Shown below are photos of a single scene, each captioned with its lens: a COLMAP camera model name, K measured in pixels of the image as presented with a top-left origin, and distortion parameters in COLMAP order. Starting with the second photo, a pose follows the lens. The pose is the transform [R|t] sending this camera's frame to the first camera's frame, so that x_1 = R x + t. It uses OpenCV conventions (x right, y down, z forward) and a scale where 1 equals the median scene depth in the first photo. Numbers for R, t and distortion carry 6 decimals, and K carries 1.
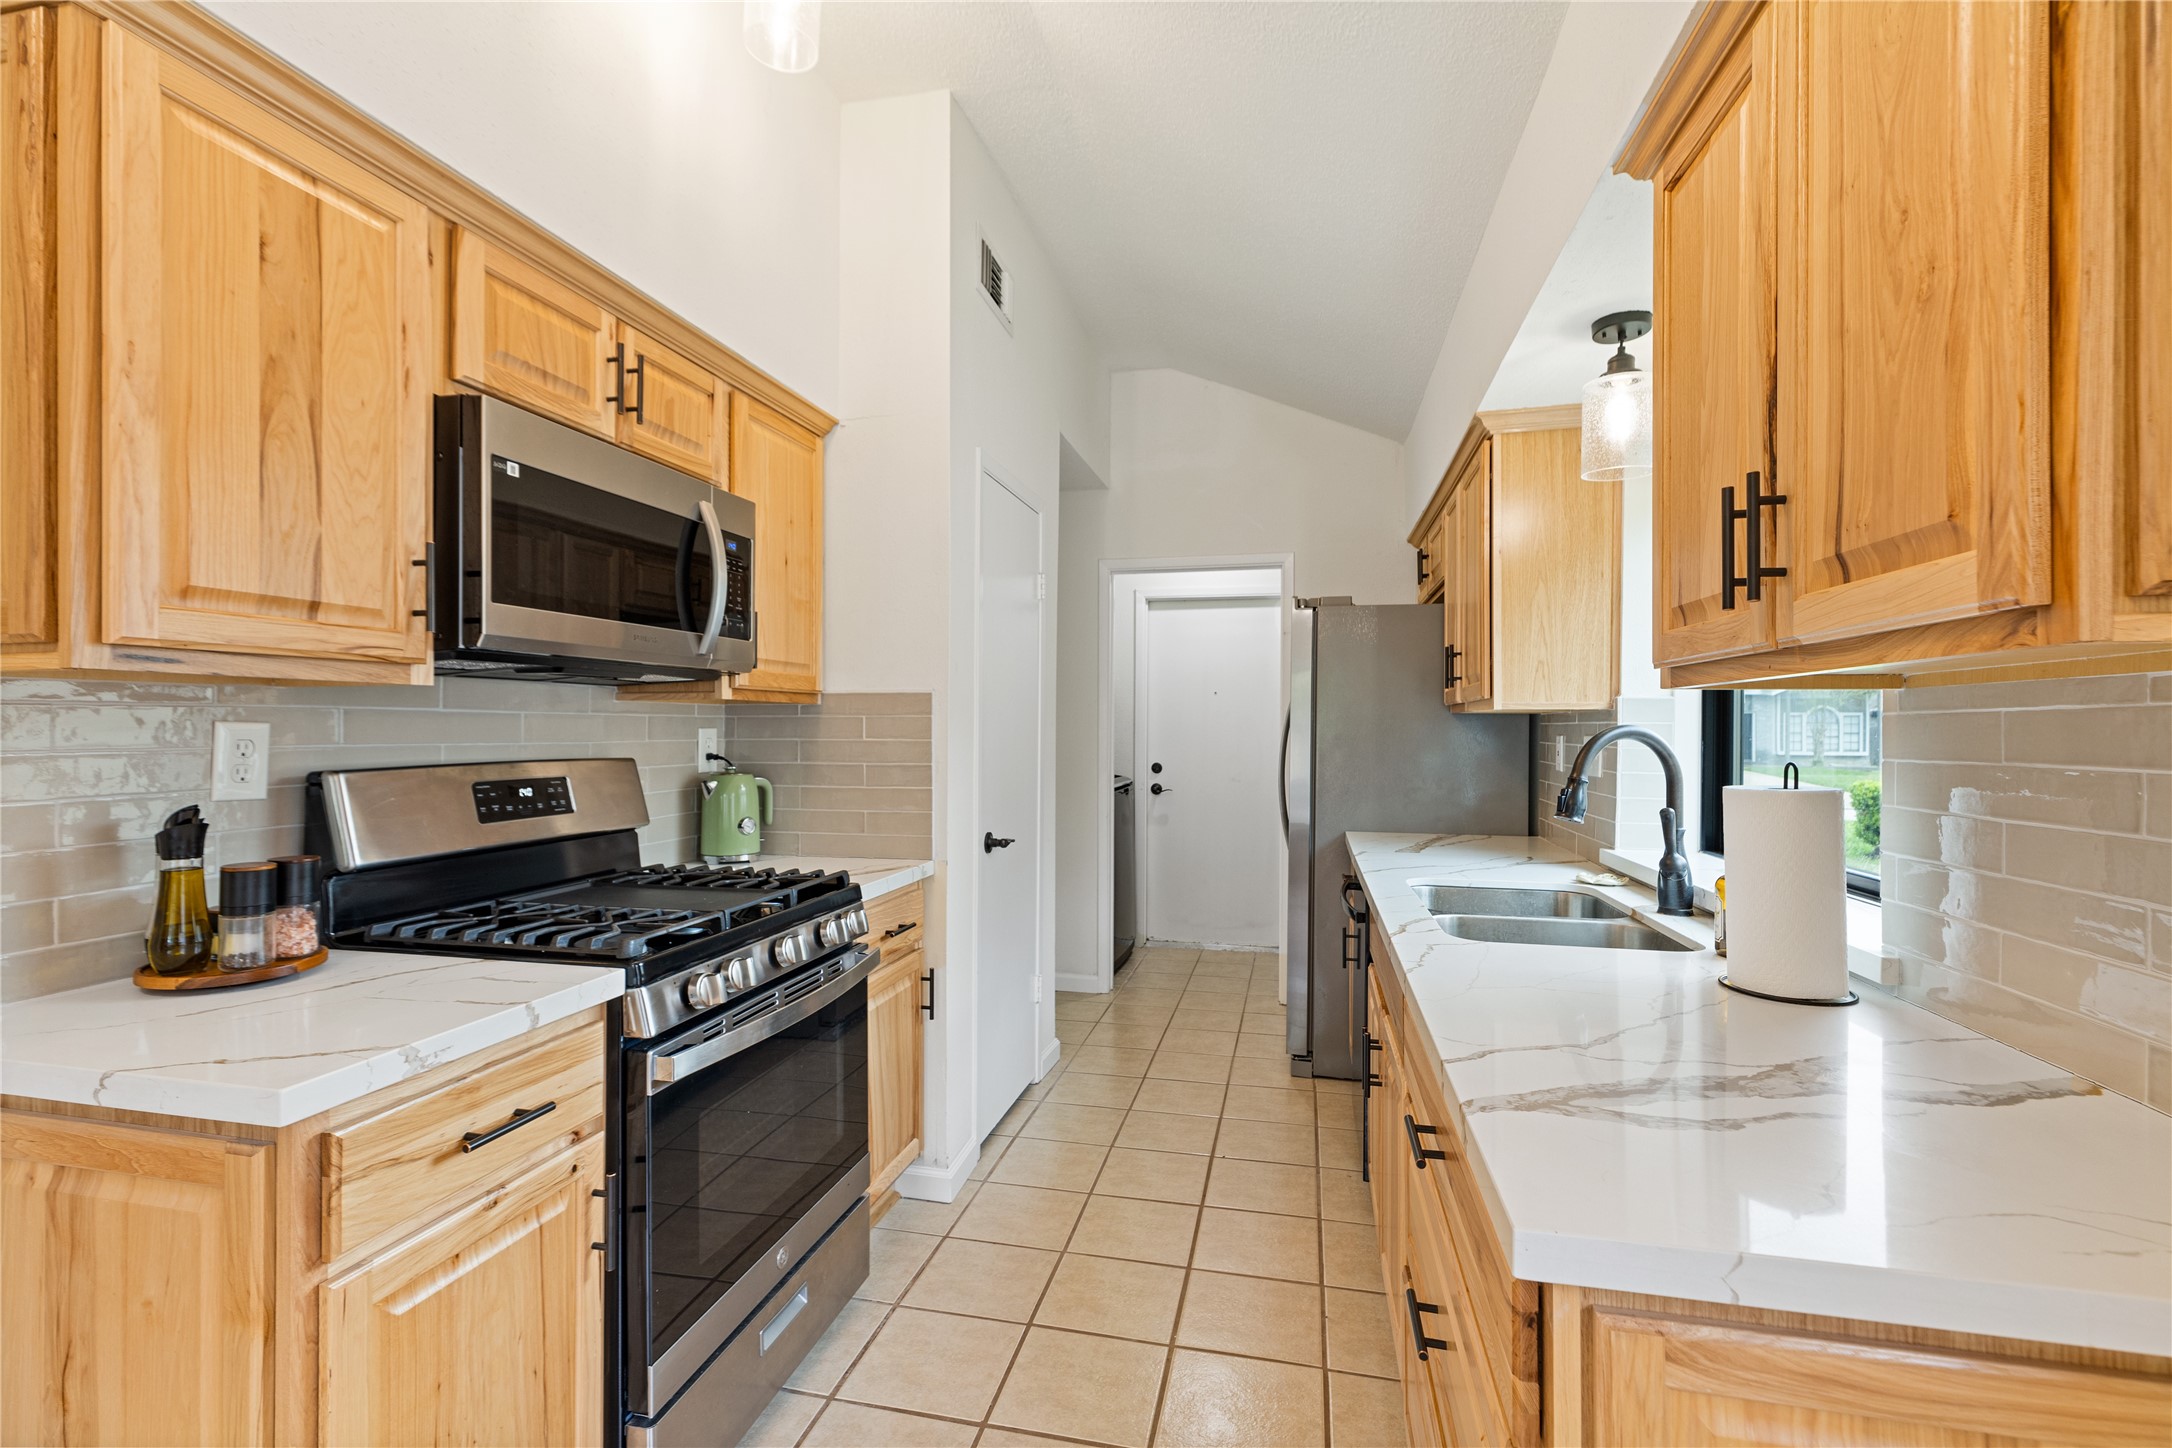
lens RADIAL K [[979.8, 0, 1082.0], [0, 979.8, 720.9], [0, 0, 1]] dist [0.006400, -0.001644]
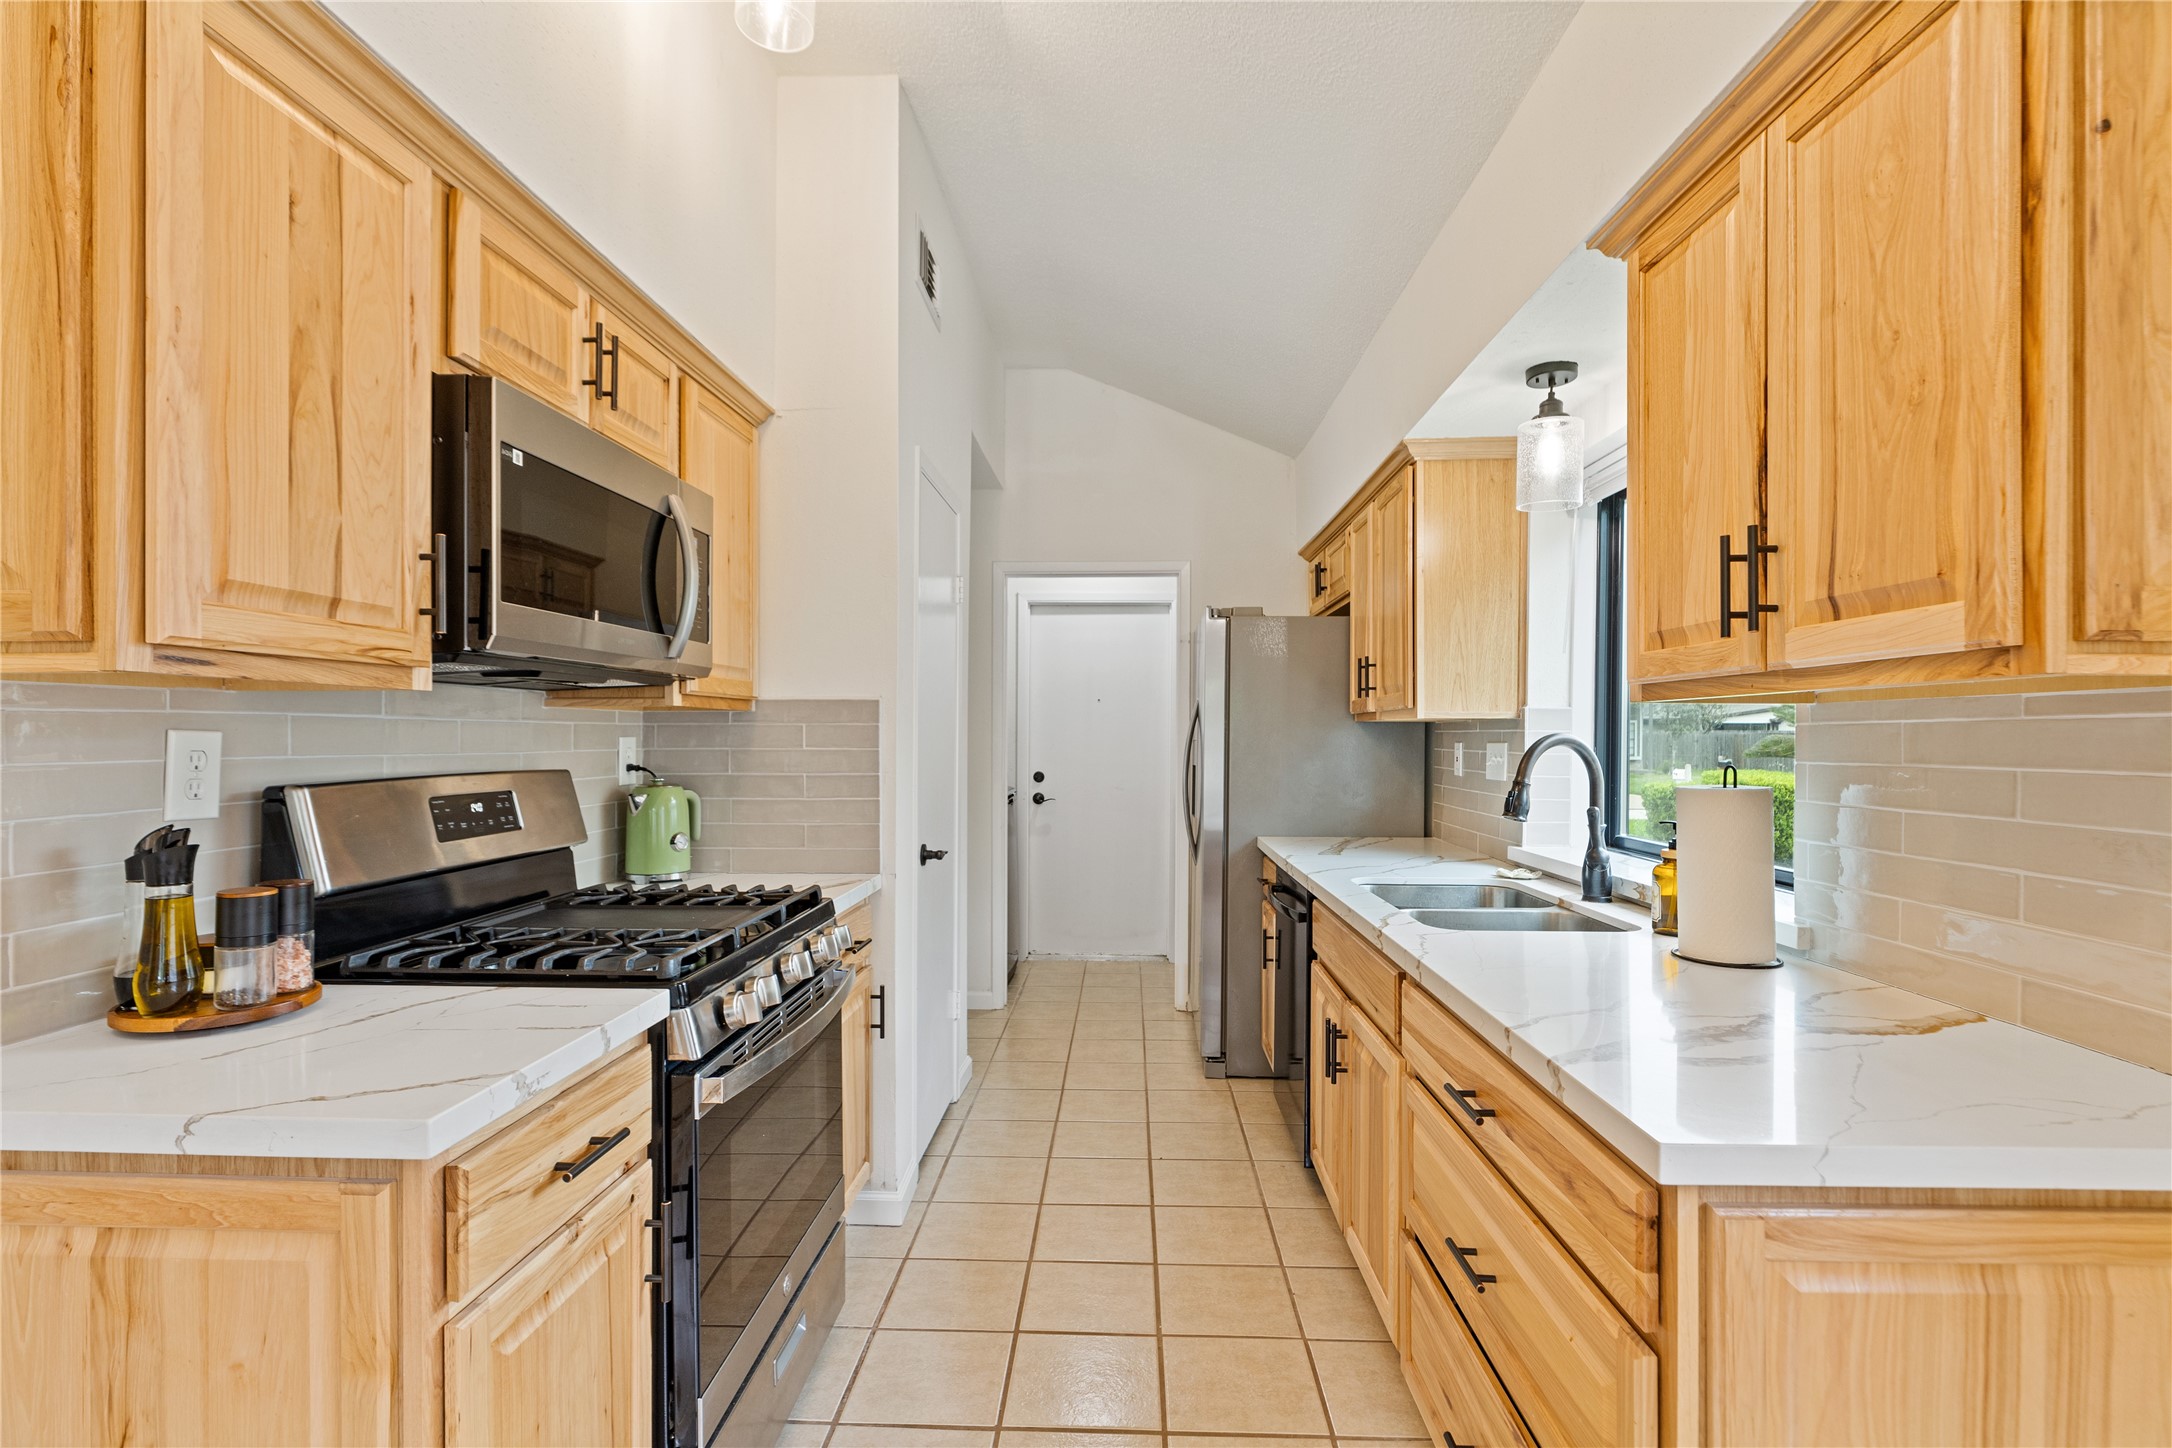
lens RADIAL K [[1035.9, 0, 1092.0], [0, 1035.9, 732.9], [0, 0, 1]] dist [-0.008247, 0.002223]
pose [[0.981251, -0.000205, 0.192735, -0.265904], [-0.000755, 0.999988, 0.004909, -0.002232], [-0.192733, -0.004963, 0.981239, -0.067419]]
